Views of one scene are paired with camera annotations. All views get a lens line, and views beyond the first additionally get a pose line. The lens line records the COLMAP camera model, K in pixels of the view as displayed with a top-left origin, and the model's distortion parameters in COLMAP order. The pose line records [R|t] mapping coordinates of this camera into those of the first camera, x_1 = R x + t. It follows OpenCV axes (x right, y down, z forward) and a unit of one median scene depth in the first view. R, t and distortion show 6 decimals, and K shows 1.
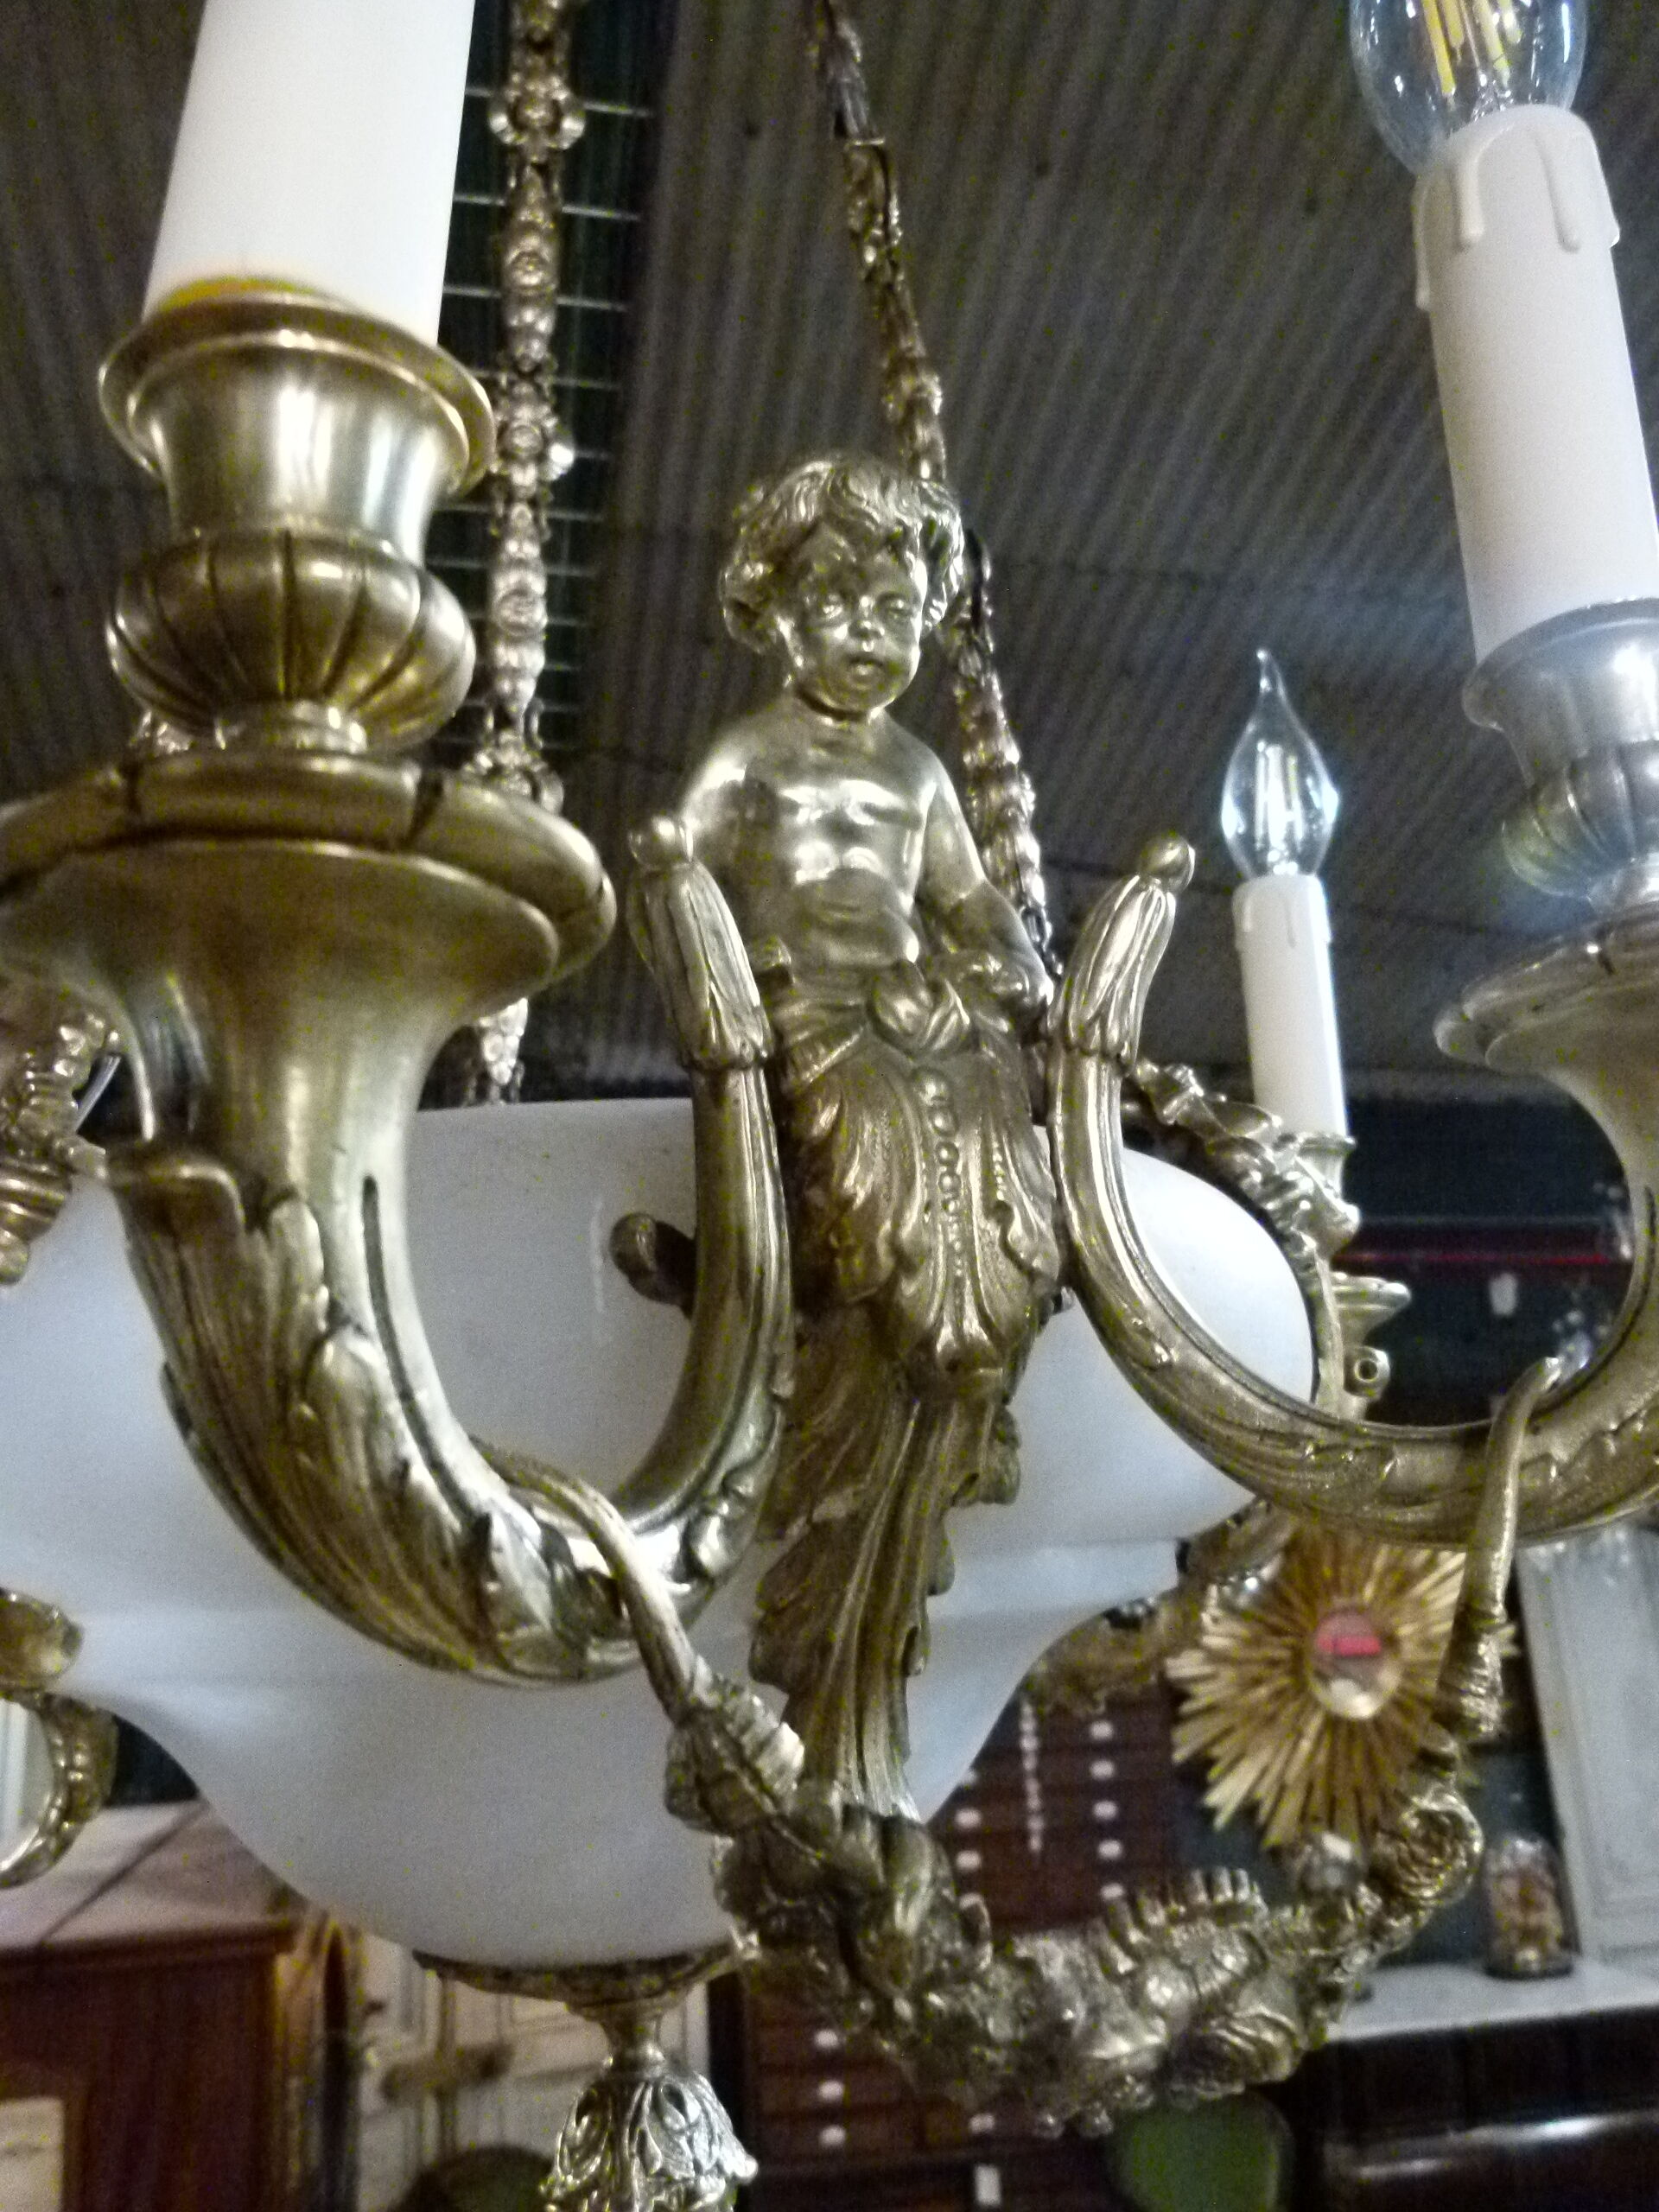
lens RADIAL K [[1632.7, 0, 829.5], [0, 1632.7, 1106.0], [0, 0, 1]] dist [-0.050006, 0.030113]
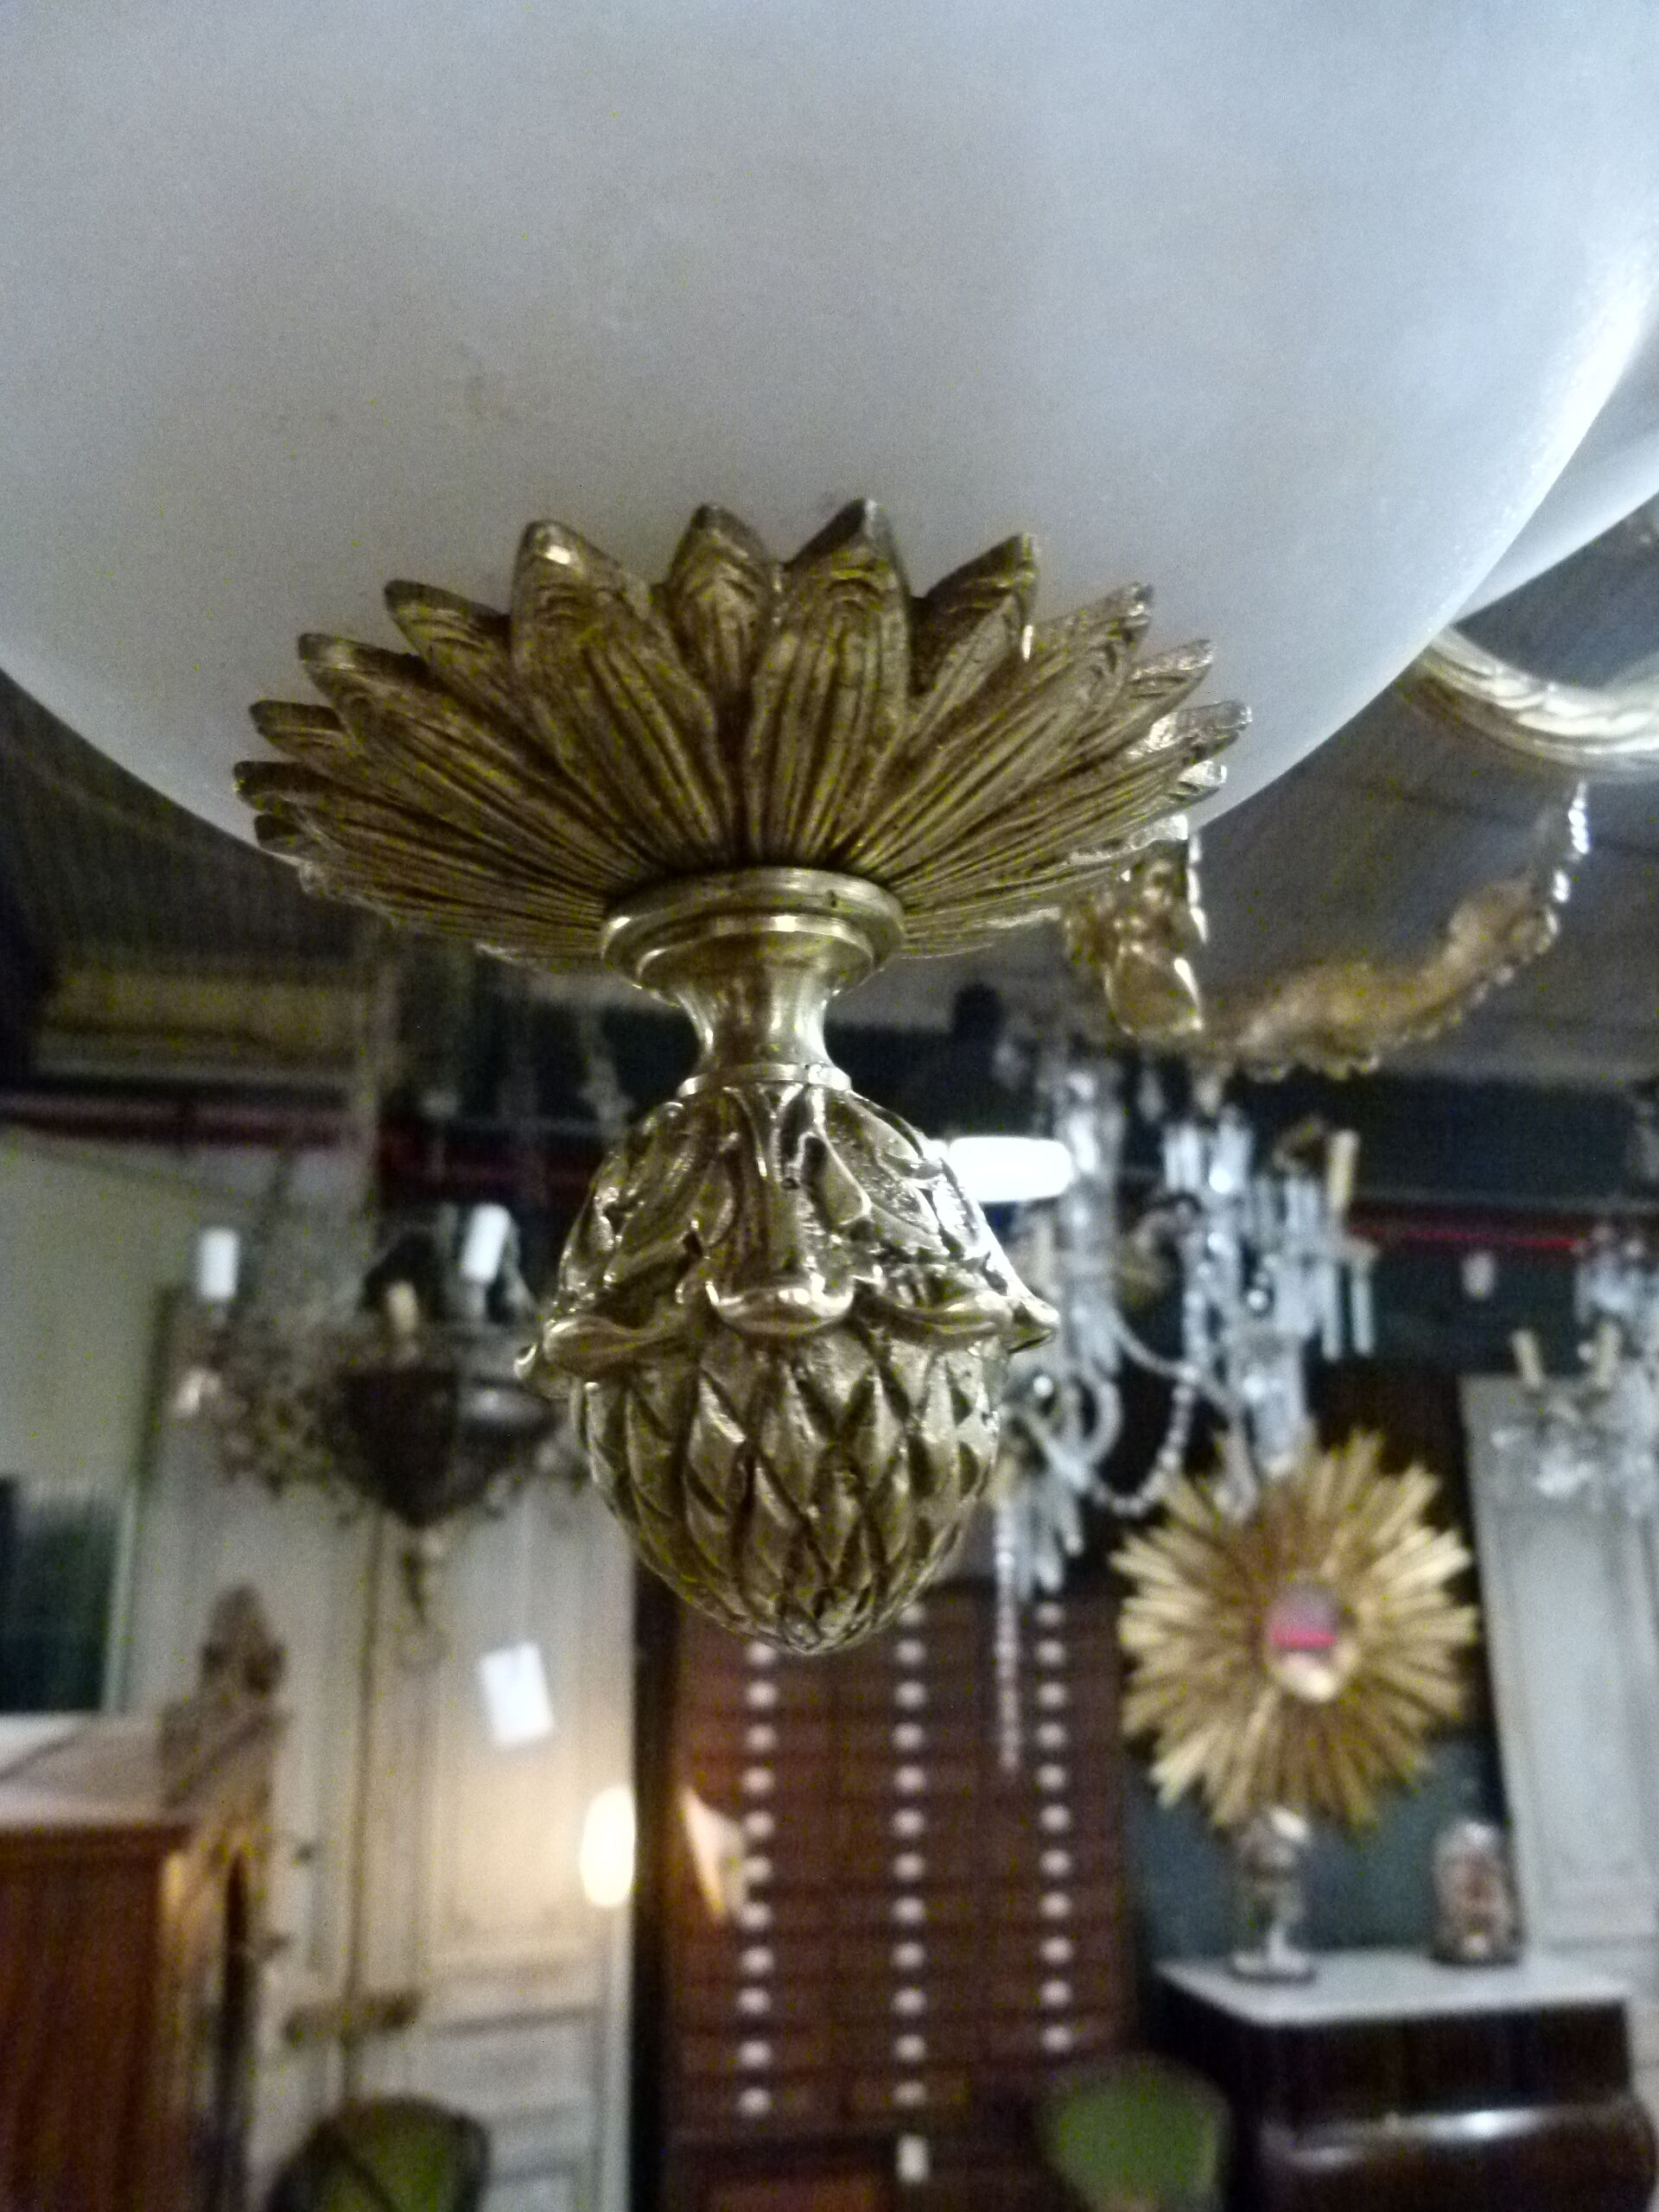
lens RADIAL K [[1632.7, 0, 829.5], [0, 1632.7, 1106.0], [0, 0, 1]] dist [-0.050006, 0.030113]
pose [[0.998351, 0.050875, 0.026575, -0.122778], [-0.050940, 0.998700, 0.001764, 0.619823], [-0.026451, -0.003115, 0.999645, 0.594534]]
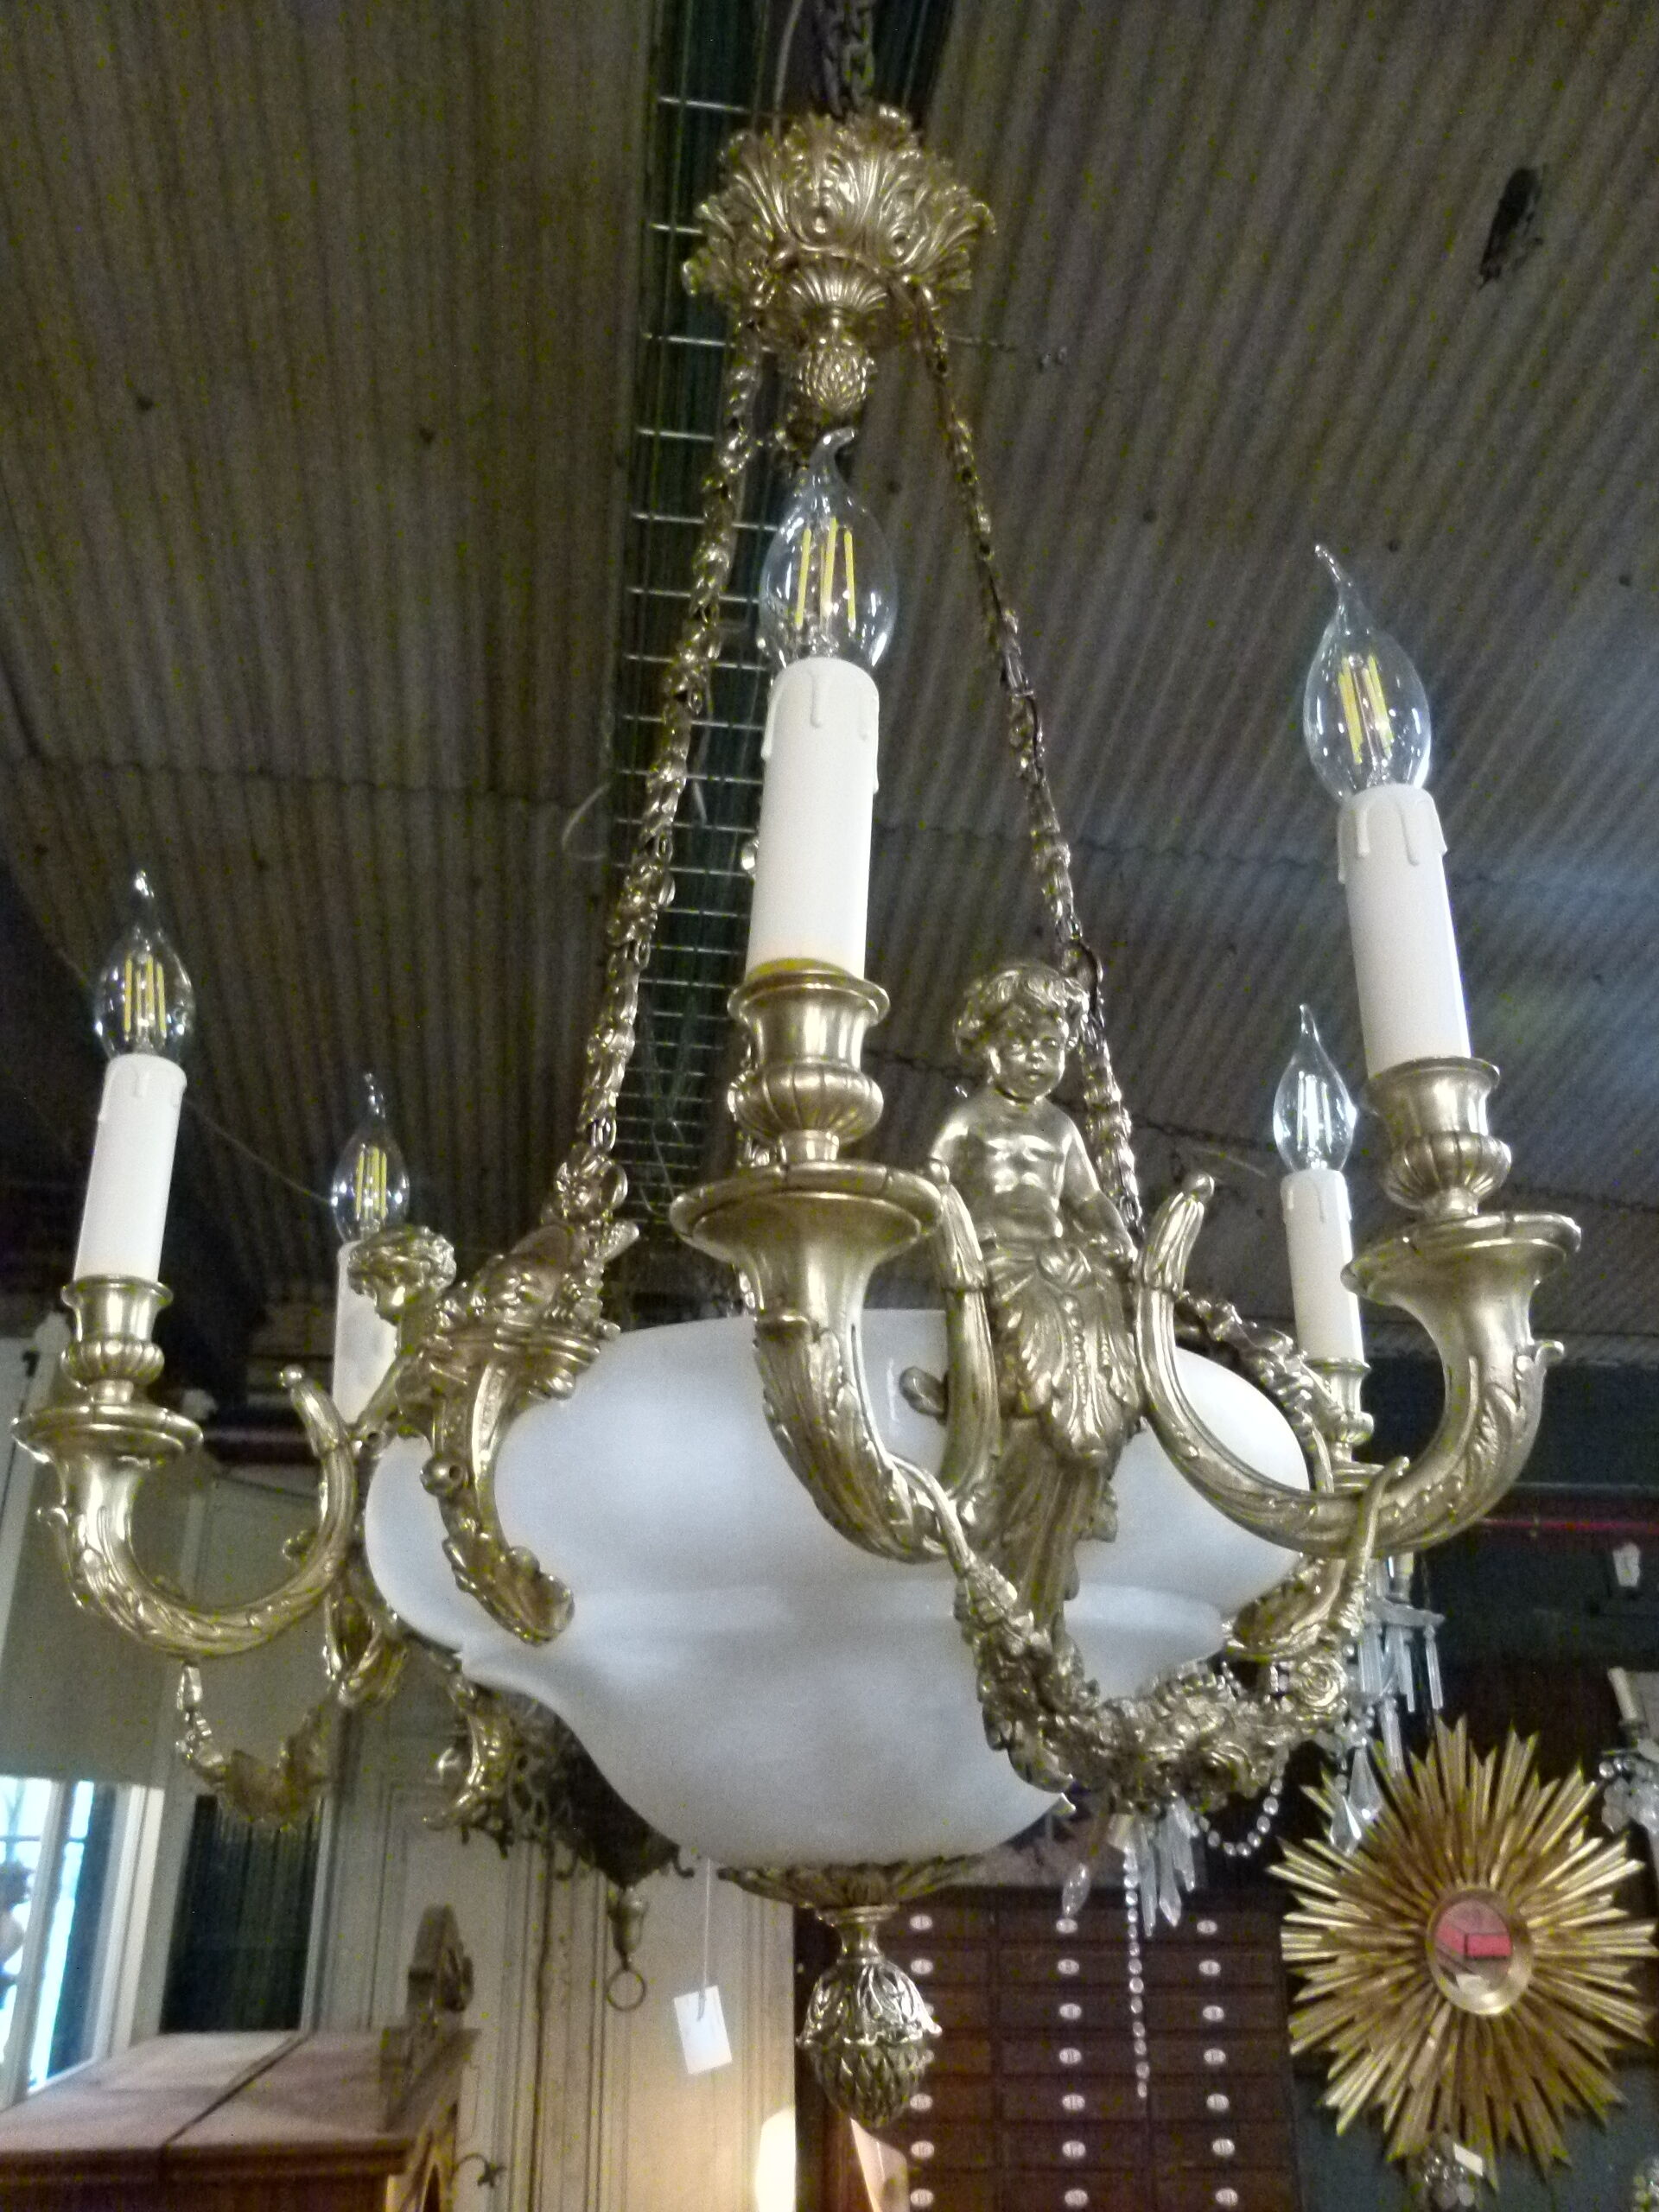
lens RADIAL K [[1632.7, 0, 829.5], [0, 1632.7, 1106.0], [0, 0, 1]] dist [-0.050006, 0.030113]
pose [[0.997531, 0.017248, -0.068079, -0.063244], [-0.027358, 0.988233, -0.150489, 0.036835], [0.064682, 0.151980, 0.986265, -0.634911]]
